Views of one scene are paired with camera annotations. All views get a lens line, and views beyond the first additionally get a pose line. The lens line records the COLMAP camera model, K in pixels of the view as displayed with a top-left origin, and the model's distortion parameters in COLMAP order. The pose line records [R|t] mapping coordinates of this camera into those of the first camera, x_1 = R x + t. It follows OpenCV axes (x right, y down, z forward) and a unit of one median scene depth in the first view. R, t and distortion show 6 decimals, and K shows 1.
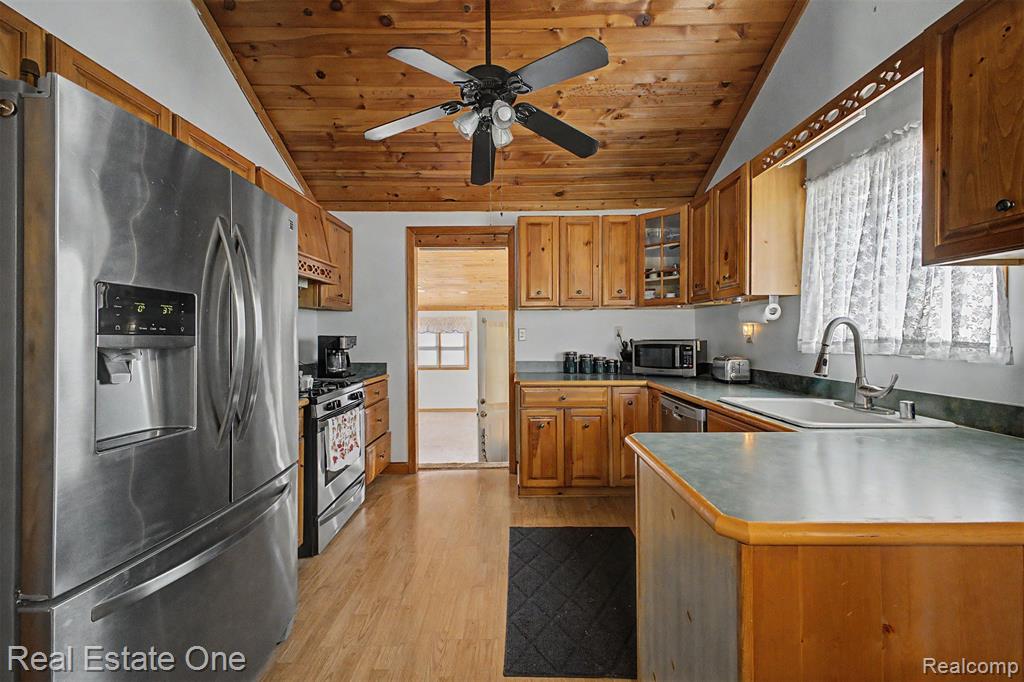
lens RADIAL K [[403.5, 0, 512.0], [0, 403.5, 341.0], [0, 0, 1]] dist [0.009990, -0.000075]
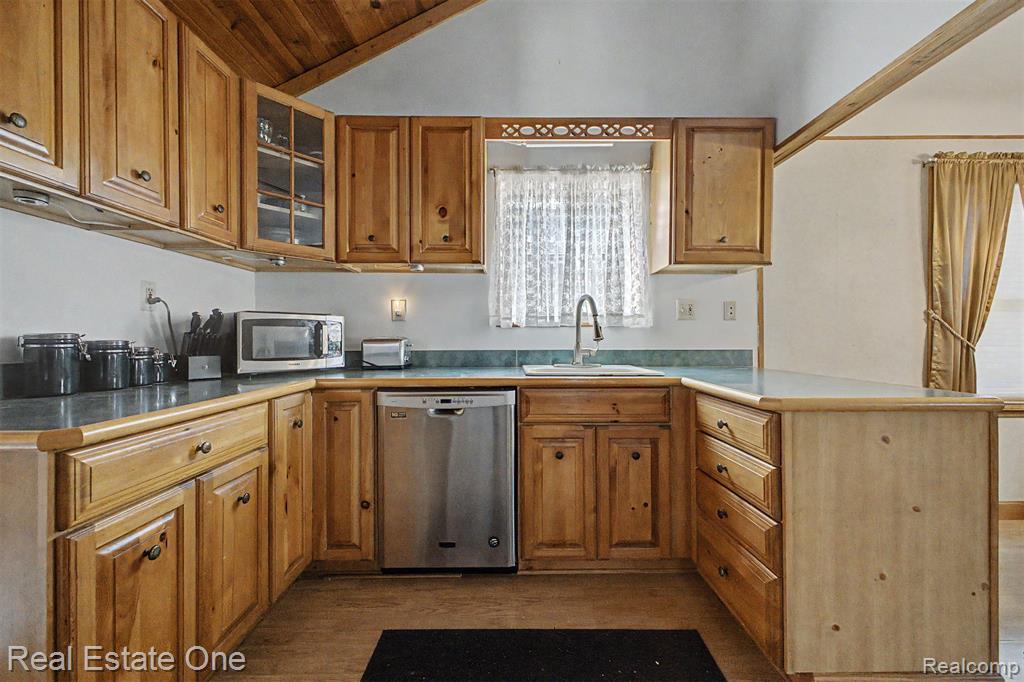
lens RADIAL K [[403.5, 0, 512.0], [0, 403.5, 341.0], [0, 0, 1]] dist [0.009990, -0.000075]
pose [[-0.007905, -0.003547, 0.999962, -0.344057], [0.013747, 0.999899, 0.003655, 0.061242], [-0.999874, 0.013776, -0.007855, 0.980549]]
